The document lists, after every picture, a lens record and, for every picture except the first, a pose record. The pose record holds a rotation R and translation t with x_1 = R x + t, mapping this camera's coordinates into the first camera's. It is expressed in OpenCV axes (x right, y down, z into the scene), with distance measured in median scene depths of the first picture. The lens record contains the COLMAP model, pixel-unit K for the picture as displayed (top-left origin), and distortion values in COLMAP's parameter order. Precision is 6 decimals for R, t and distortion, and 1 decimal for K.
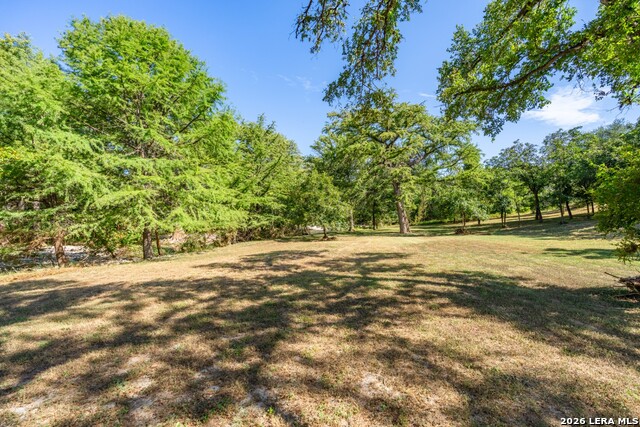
lens RADIAL K [[286.5, 0, 320.9], [0, 286.5, 211.5], [0, 0, 1]] dist [-0.011370, 0.000897]
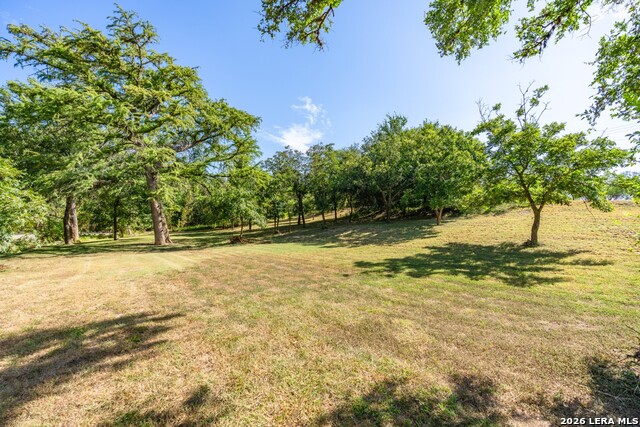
lens RADIAL K [[286.5, 0, 322.3], [0, 286.5, 209.4], [0, 0, 1]] dist [-0.011370, 0.000897]
pose [[0.705300, 0.031816, 0.708195, 0.066561], [-0.016418, 0.999458, -0.028550, 0.001886], [-0.708719, 0.008509, 0.705439, 0.209924]]
